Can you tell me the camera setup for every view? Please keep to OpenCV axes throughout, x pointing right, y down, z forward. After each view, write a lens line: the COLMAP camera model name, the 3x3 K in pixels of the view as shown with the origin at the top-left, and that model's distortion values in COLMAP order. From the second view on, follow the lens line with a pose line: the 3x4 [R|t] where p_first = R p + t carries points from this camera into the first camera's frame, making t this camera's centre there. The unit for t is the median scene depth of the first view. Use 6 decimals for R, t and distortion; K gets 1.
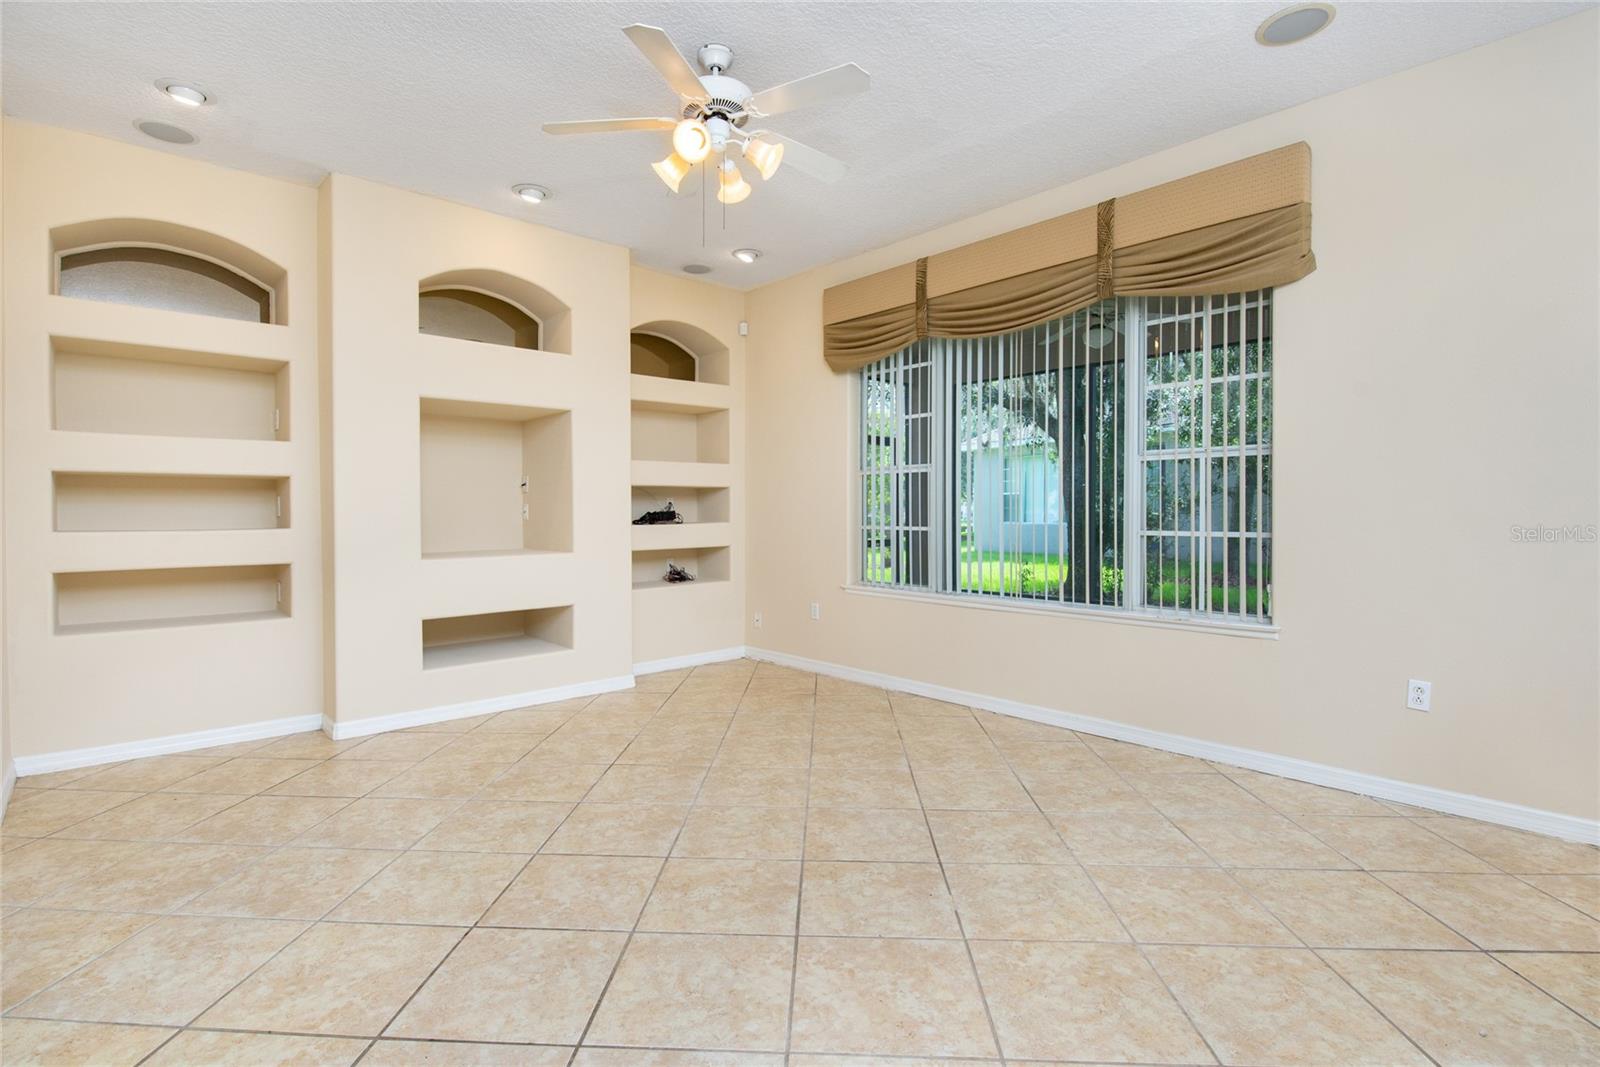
lens RADIAL K [[761.2, 0, 800.0], [0, 761.2, 533.5], [0, 0, 1]] dist [-0.003152, -0.001576]
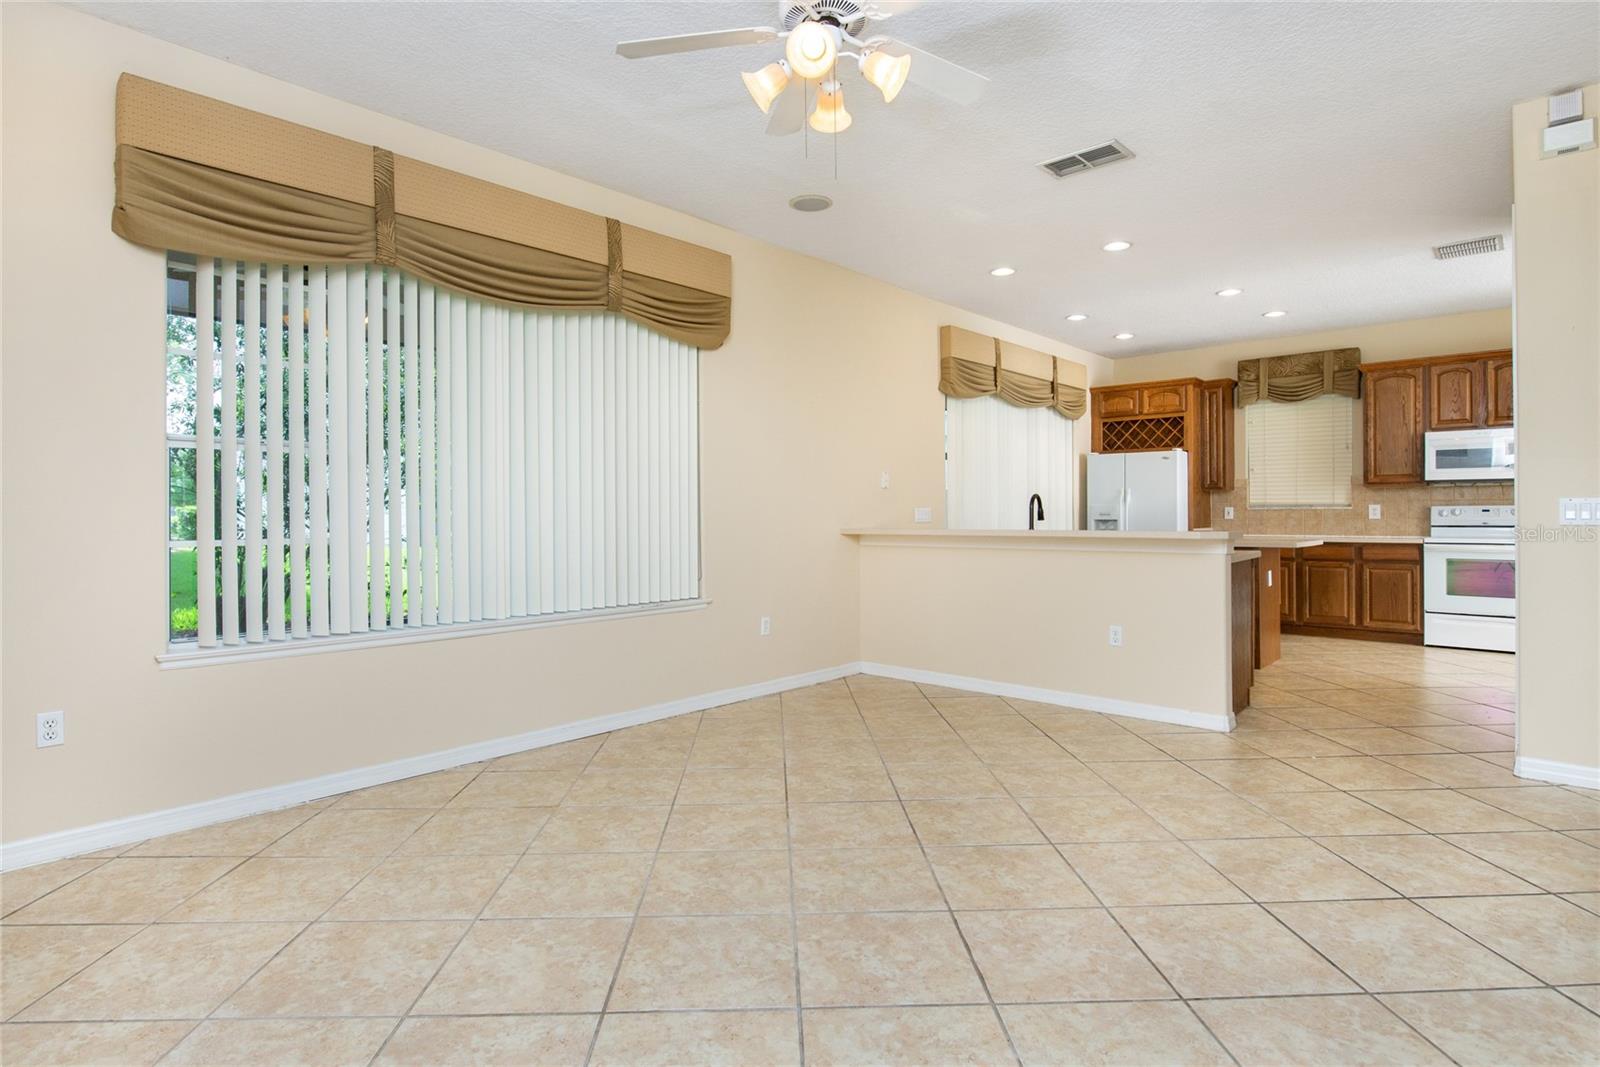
lens RADIAL K [[818.2, 0, 796.0], [0, 818.2, 514.6], [0, 0, 1]] dist [-0.004986, -0.001700]
pose [[-0.080228, 0.002369, 0.996774, -0.708865], [0.034906, 0.999391, 0.000434, -0.017209], [-0.996165, 0.034828, -0.080262, 0.810563]]
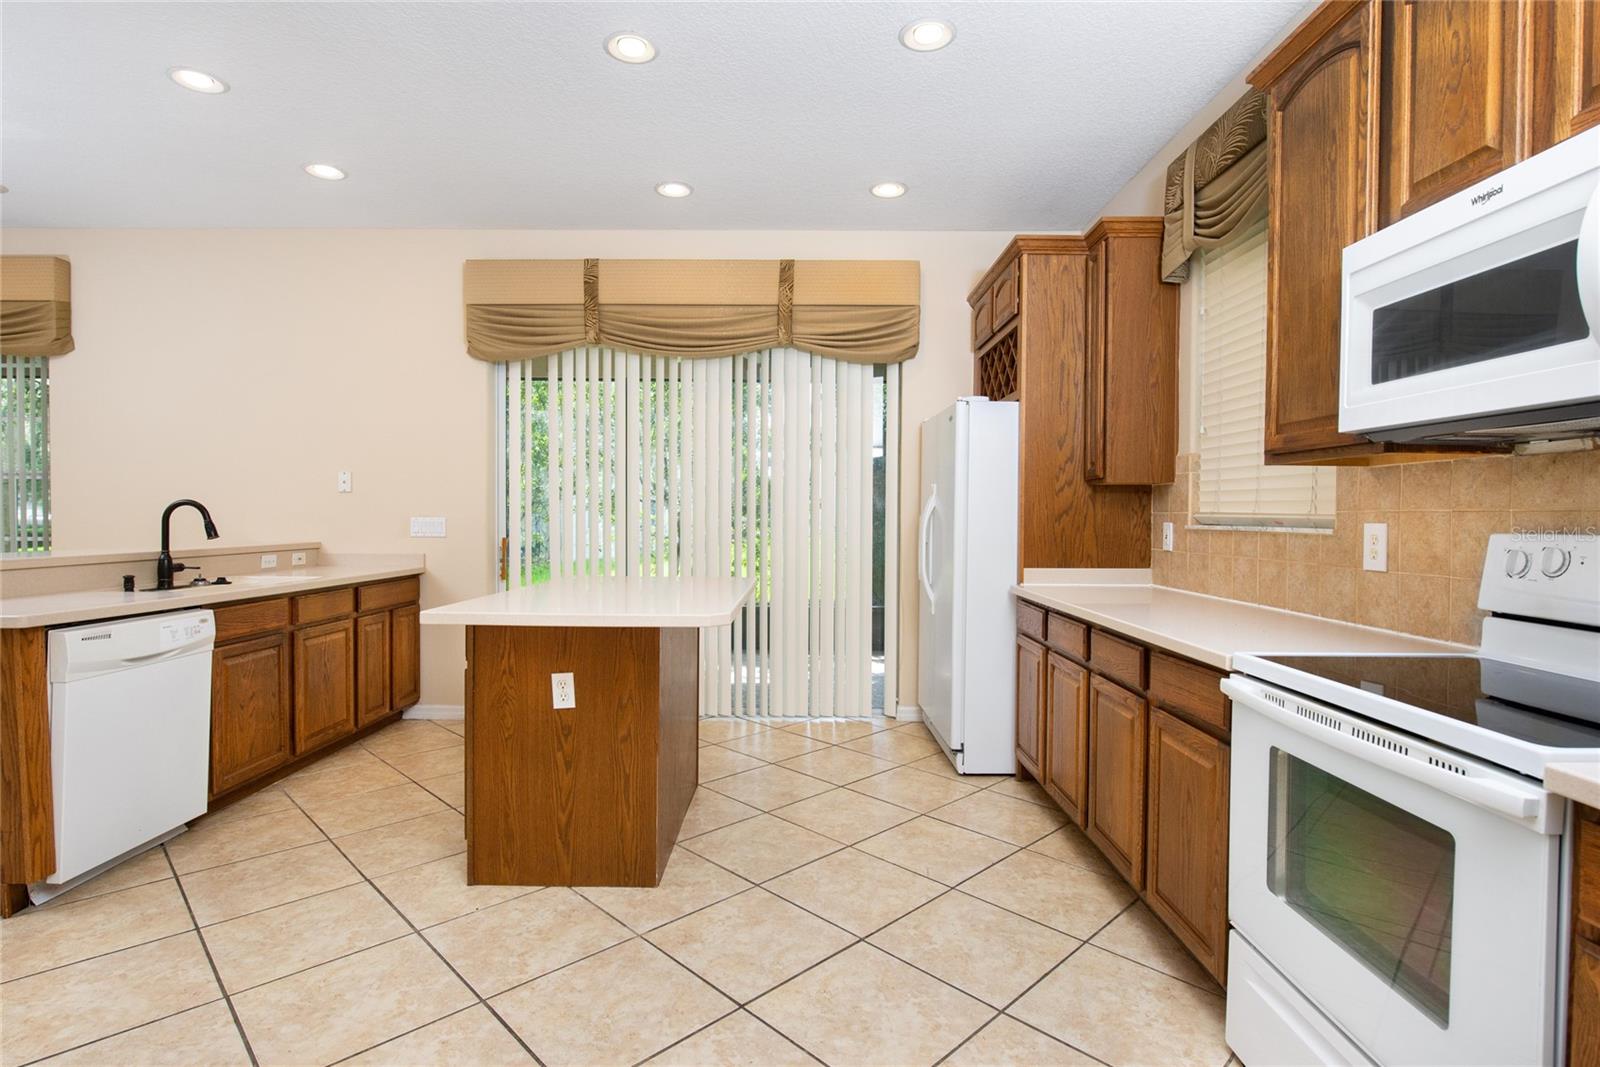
lens RADIAL K [[818.2, 0, 796.0], [0, 818.2, 514.6], [0, 0, 1]] dist [-0.004986, -0.001700]
pose [[0.675665, 0.011752, 0.737115, 0.466960], [0.002747, 0.999826, -0.018458, 0.013171], [-0.737204, 0.014496, 0.675515, -0.874227]]
